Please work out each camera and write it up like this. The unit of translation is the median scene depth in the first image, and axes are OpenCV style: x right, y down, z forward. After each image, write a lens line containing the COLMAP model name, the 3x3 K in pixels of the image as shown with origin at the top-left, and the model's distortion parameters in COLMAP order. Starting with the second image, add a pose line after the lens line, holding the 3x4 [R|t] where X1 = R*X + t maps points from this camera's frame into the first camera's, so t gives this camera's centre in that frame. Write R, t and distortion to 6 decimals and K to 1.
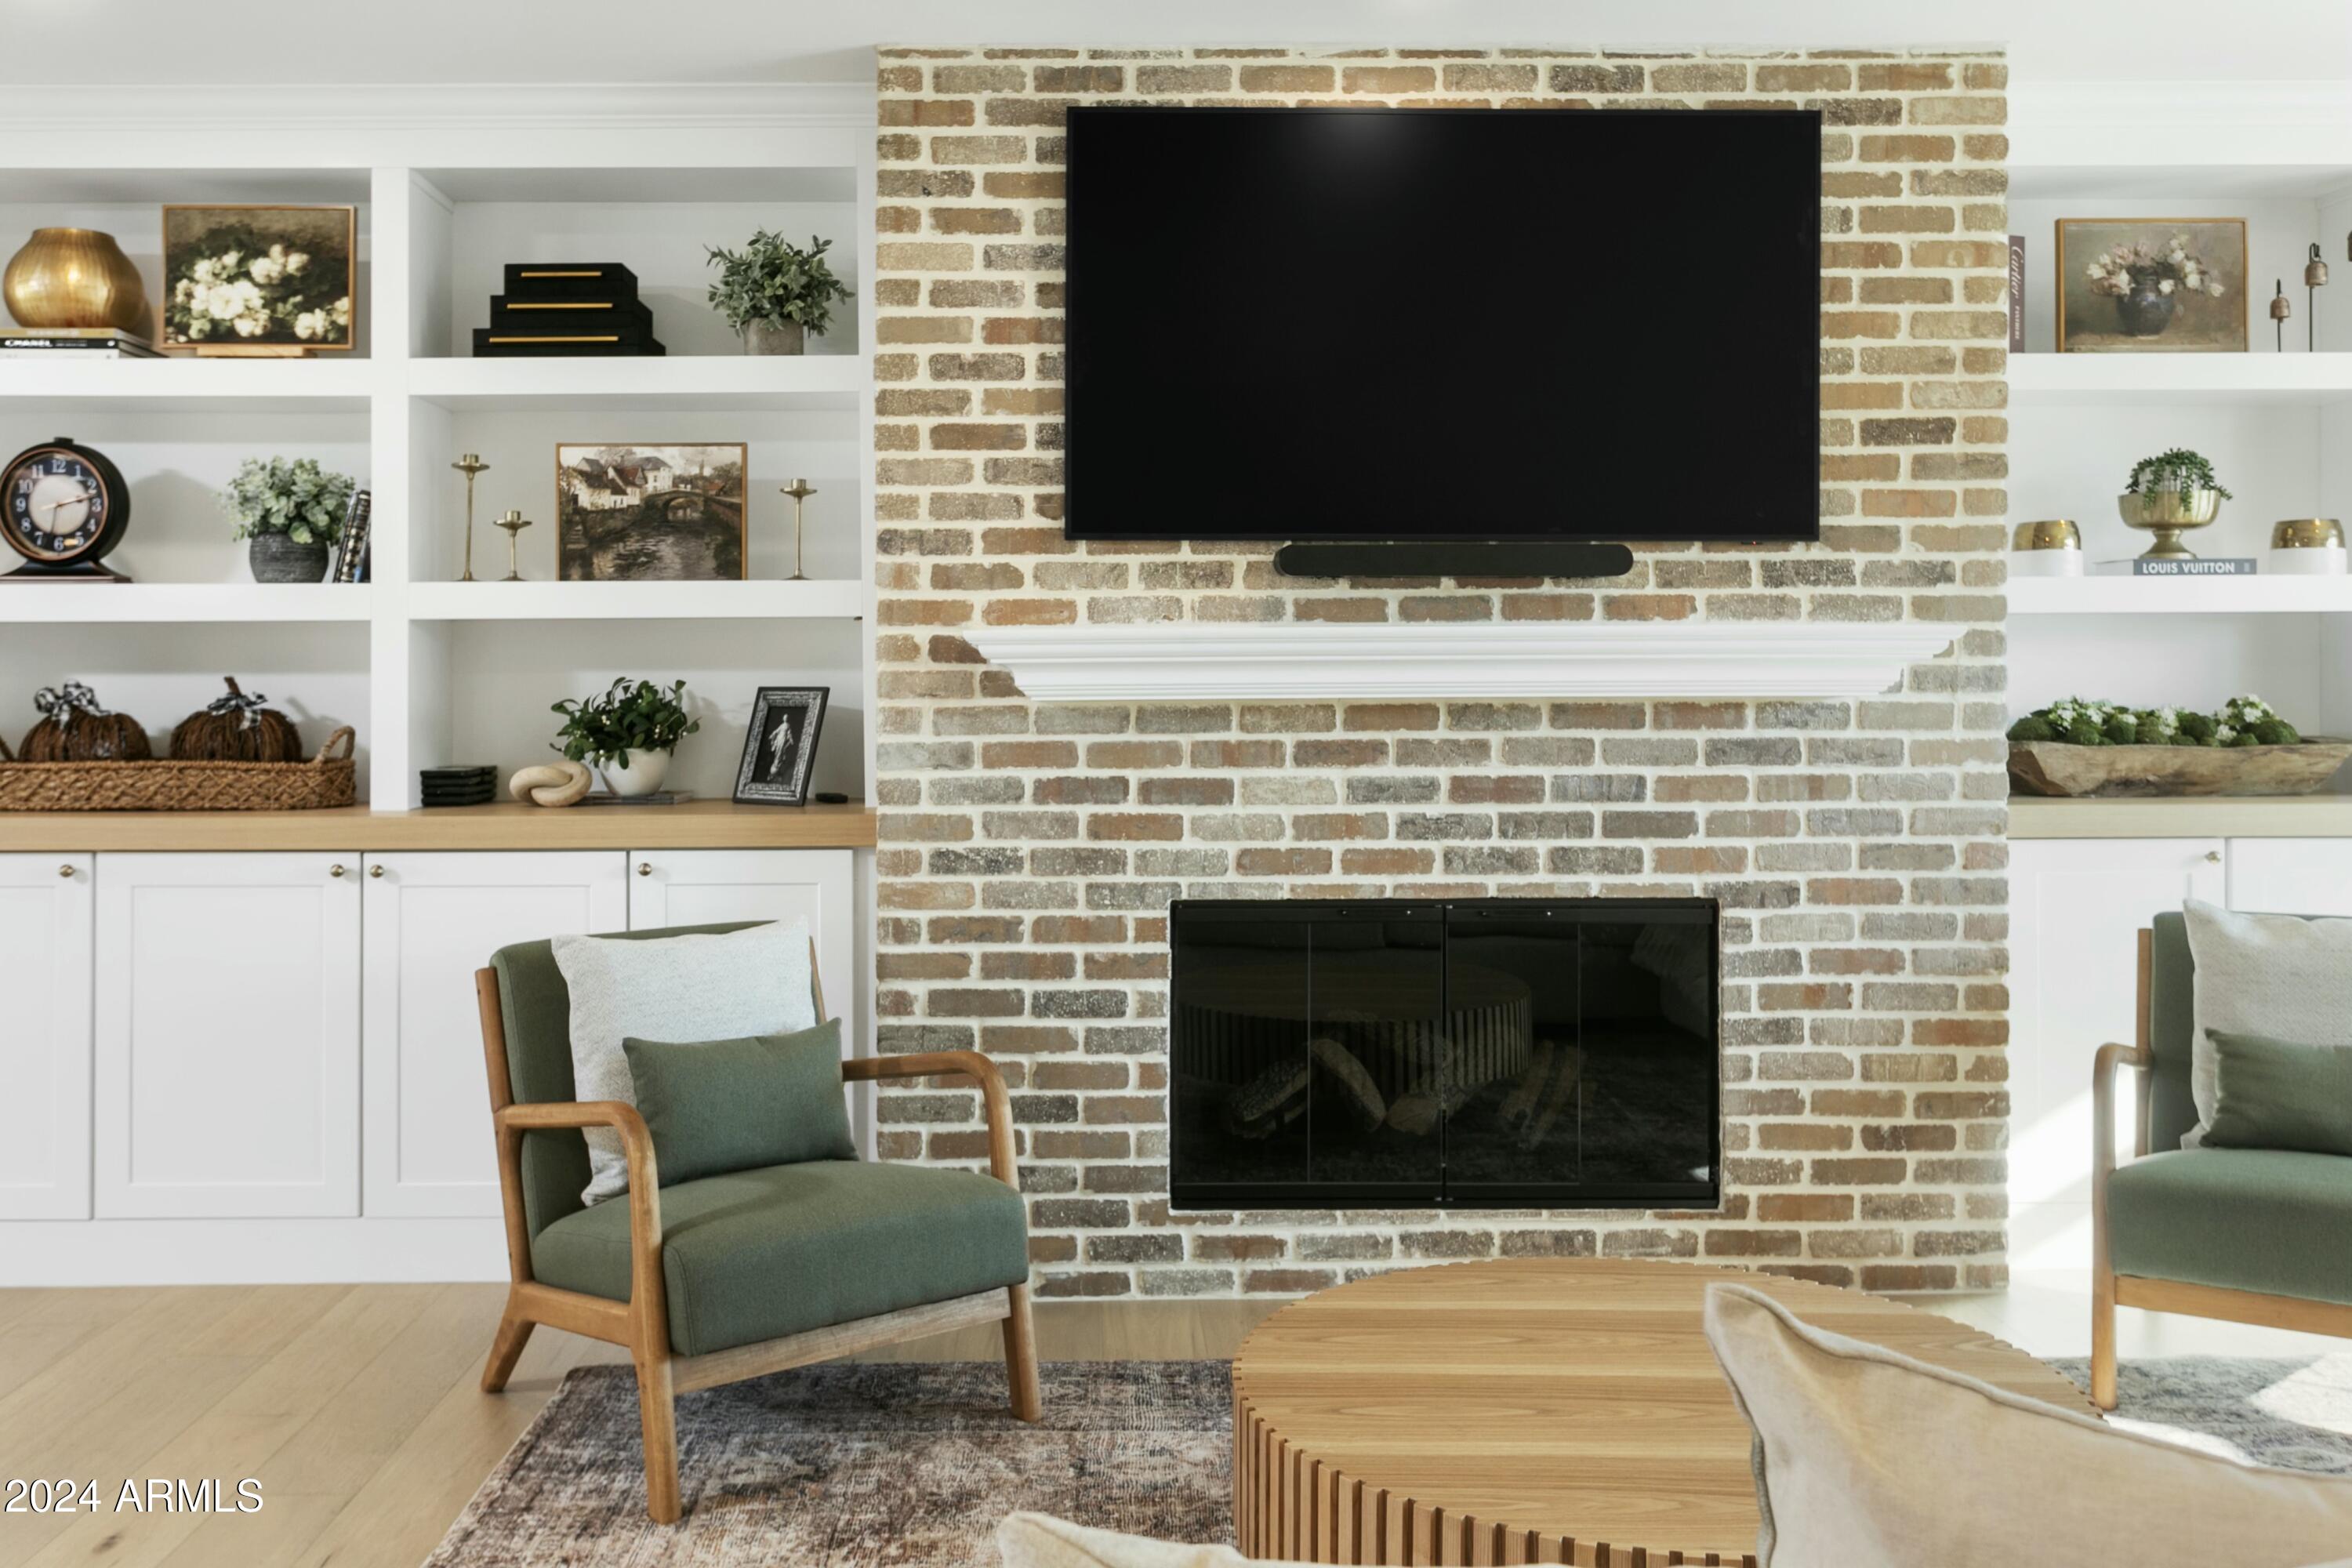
lens RADIAL K [[1982.4, 0, 1108.7], [0, 1982.4, 668.4], [0, 0, 1]] dist [0.002372, 0.003908]
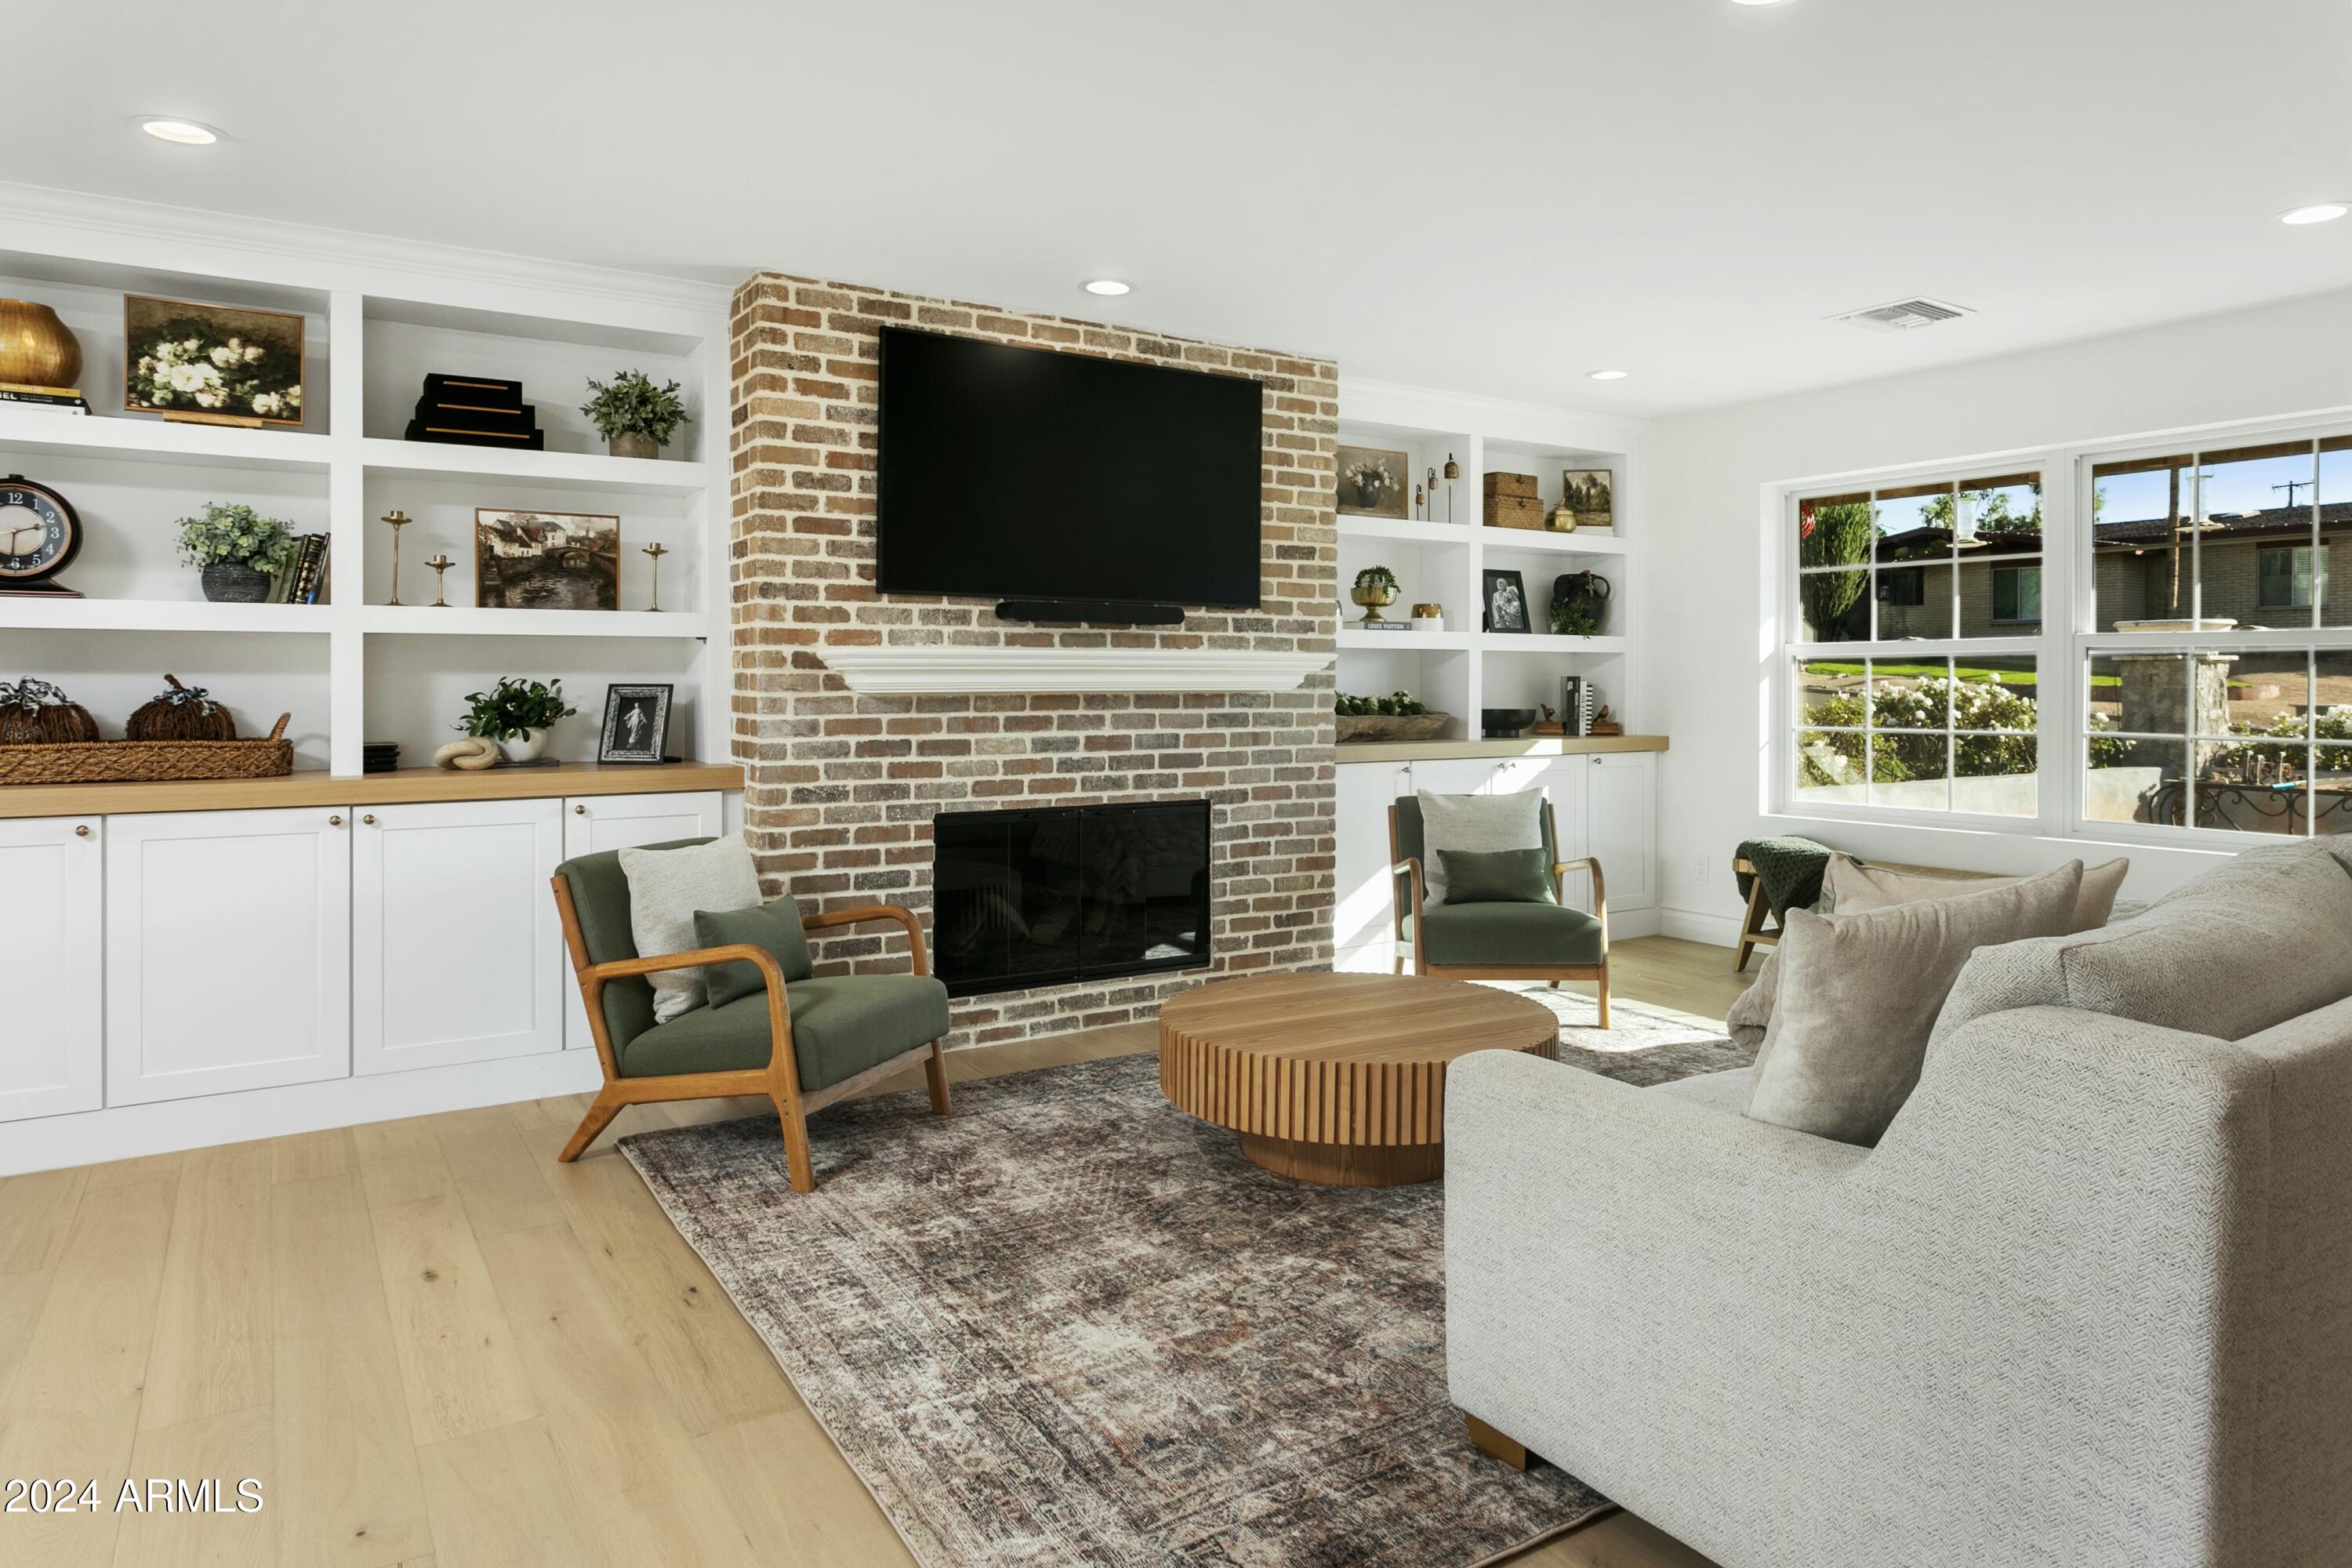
lens RADIAL K [[1423.4, 0, 1170.5], [0, 1423.4, 687.7], [0, 0, 1]] dist [-0.002106, 0.002765]
pose [[0.851550, 0.001631, 0.524271, -0.424149], [-0.006338, 0.999954, 0.007184, 0.002189], [-0.524236, -0.009441, 0.851521, -0.112589]]
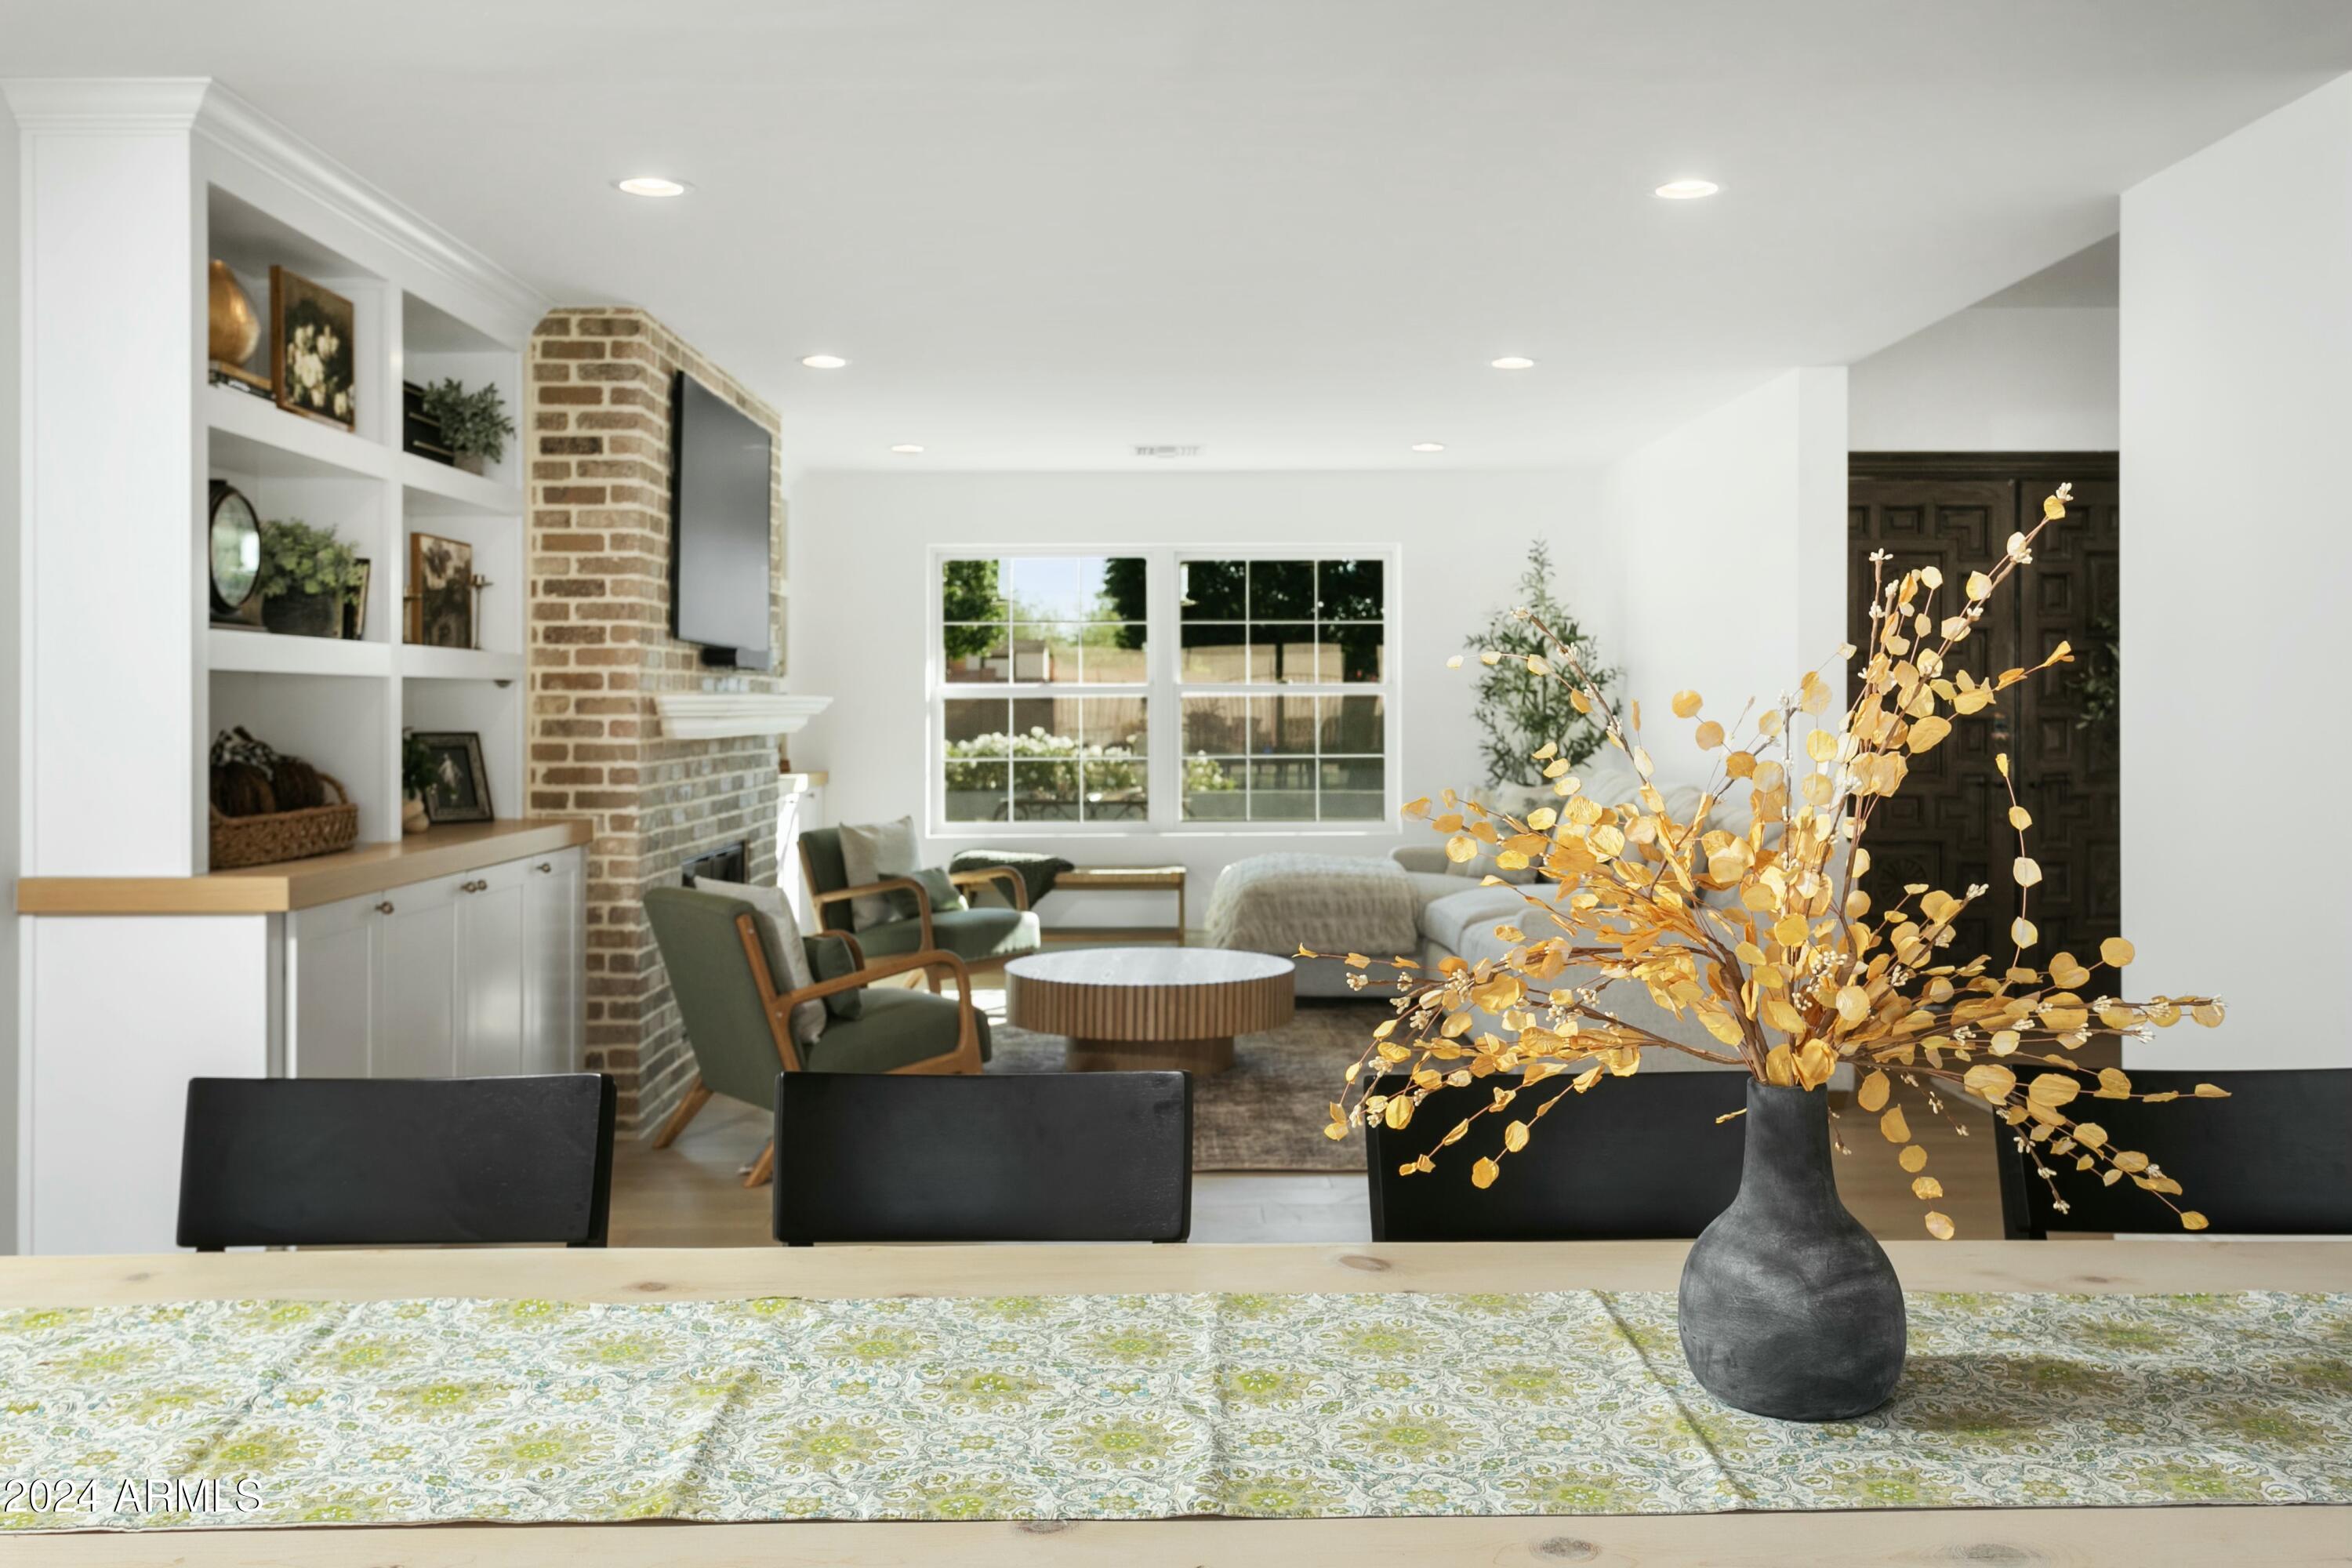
lens RADIAL K [[2117.6, 0, 1172.4], [0, 2117.6, 699.9], [0, 0, 1]] dist [0.007566, 0.007775]
pose [[0.001567, 0.006592, 0.999977, -1.723705], [-0.003653, 0.999972, -0.006586, -0.004709], [-0.999992, -0.003643, 0.001591, 0.590840]]
